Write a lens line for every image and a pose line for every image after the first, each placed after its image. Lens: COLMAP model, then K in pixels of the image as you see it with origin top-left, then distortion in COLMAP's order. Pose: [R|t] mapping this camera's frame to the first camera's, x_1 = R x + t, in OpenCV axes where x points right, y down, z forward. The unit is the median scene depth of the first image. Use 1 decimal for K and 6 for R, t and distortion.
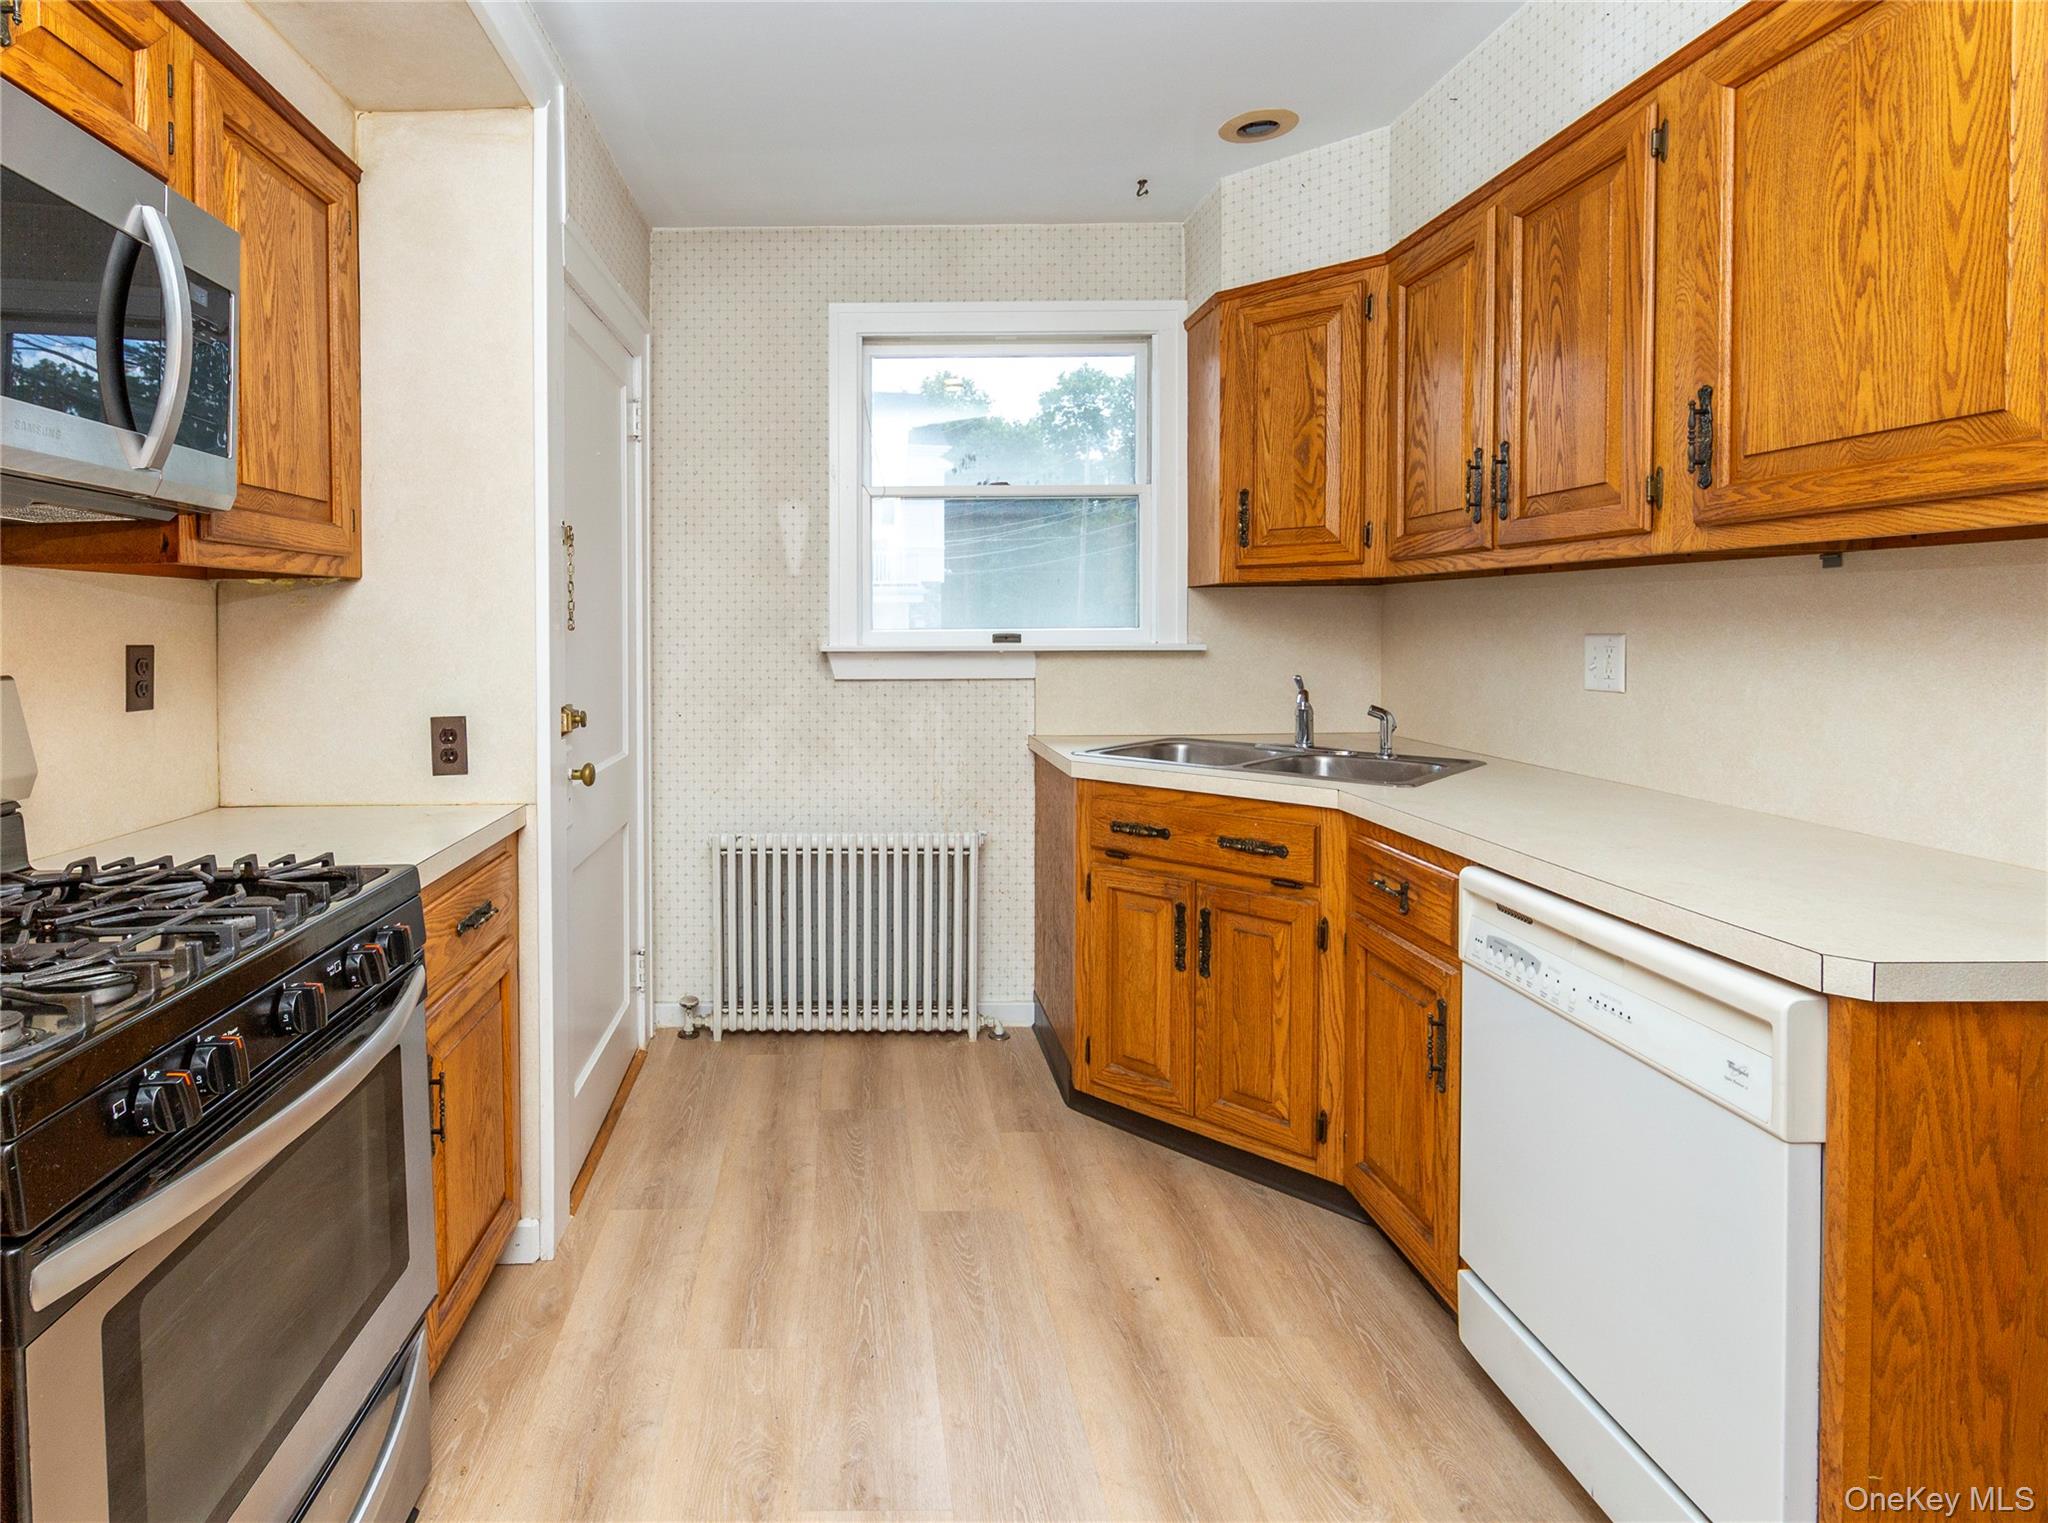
lens RADIAL K [[1083.4, 0, 843.6], [0, 1083.4, 646.4], [0, 0, 1]] dist [-0.005847, 0.000491]
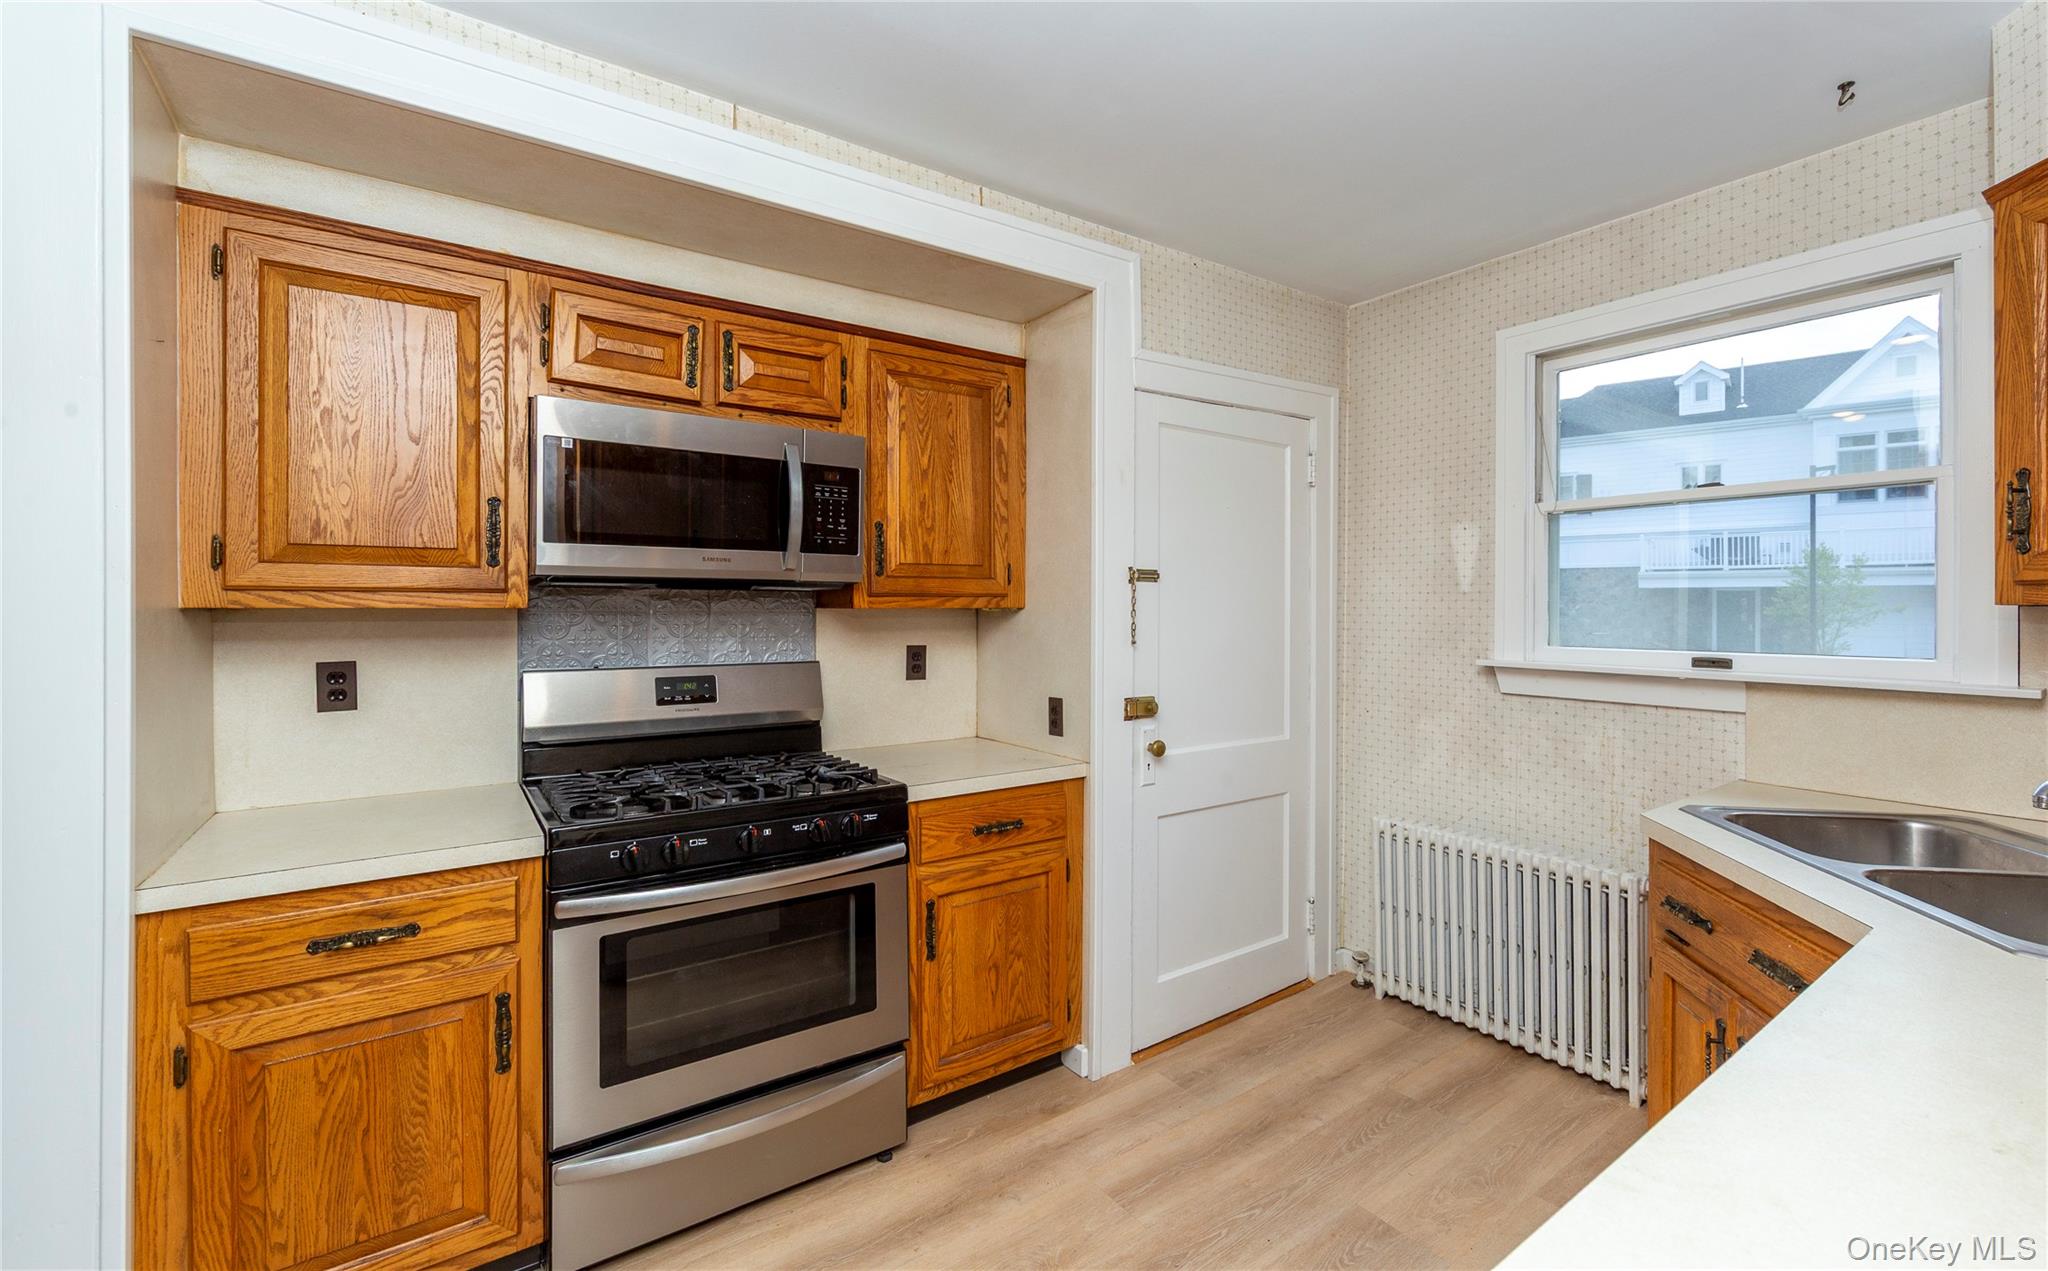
lens RADIAL K [[834.5, 0, 1029.8], [0, 834.5, 610.3], [0, 0, 1]] dist [-0.002797, 0.000027]
pose [[0.594397, 0.010337, -0.804105, 0.366841], [-0.022028, 0.999751, -0.003431, -0.035710], [0.803870, 0.019753, 0.594477, 0.167180]]
